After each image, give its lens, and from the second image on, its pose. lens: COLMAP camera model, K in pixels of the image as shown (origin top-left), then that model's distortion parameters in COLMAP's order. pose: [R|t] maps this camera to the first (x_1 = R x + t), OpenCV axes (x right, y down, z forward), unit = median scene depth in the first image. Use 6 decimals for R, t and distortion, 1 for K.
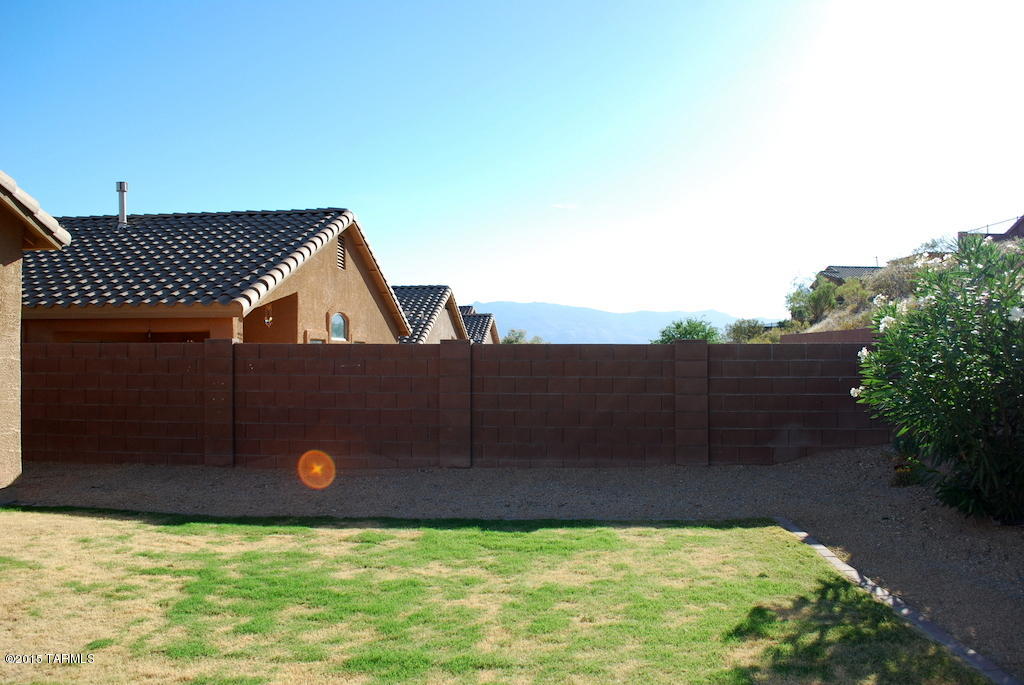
lens RADIAL K [[815.0, 0, 512.0], [0, 815.0, 342.5], [0, 0, 1]] dist [-0.057857, 0.000565]
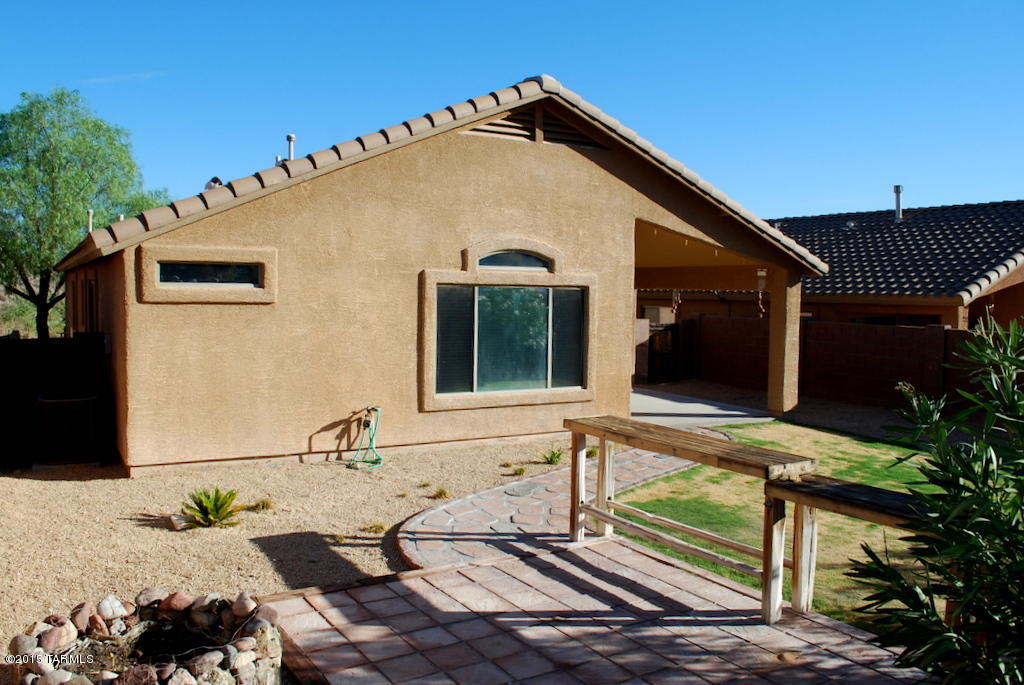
lens RADIAL K [[841.1, 0, 512.0], [0, 841.1, 342.5], [0, 0, 1]] dist [-0.064771, 0.001281]
pose [[0.588957, 0.056888, -0.806160, 0.224102], [-0.001945, 0.997616, 0.068977, -0.045086], [0.808162, -0.039057, 0.587664, -0.268528]]
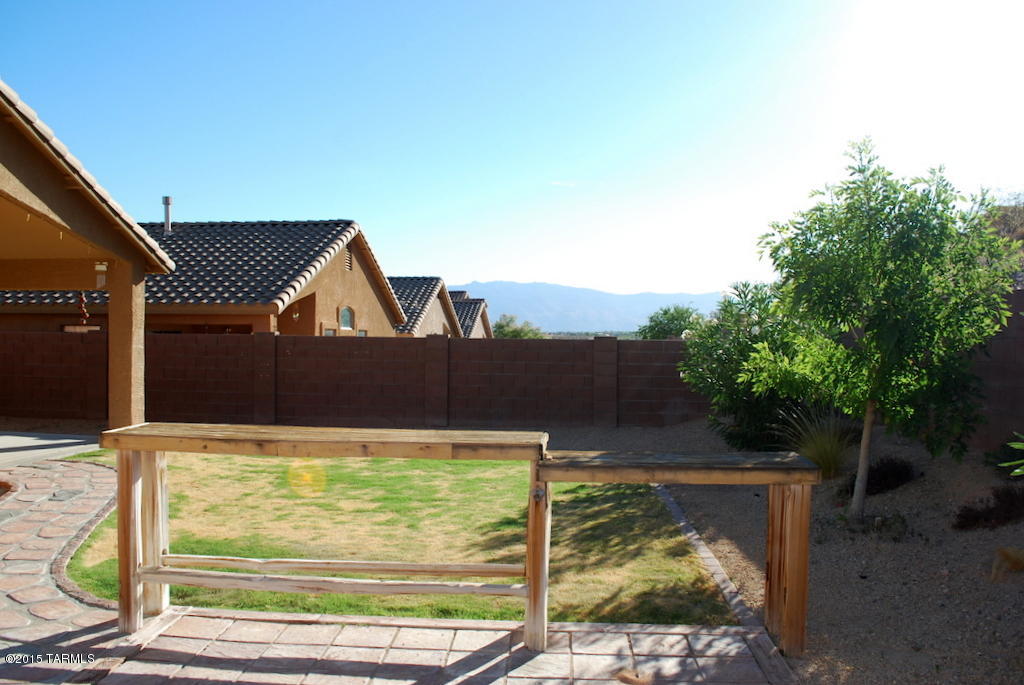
lens RADIAL K [[829.4, 0, 512.0], [0, 829.4, 342.5], [0, 0, 1]] dist [-0.077984, 0.004431]
pose [[0.999940, 0.010426, 0.003430, 0.031826], [-0.010498, 0.999709, 0.021722, -0.013141], [-0.003202, -0.021757, 0.999758, -0.246451]]
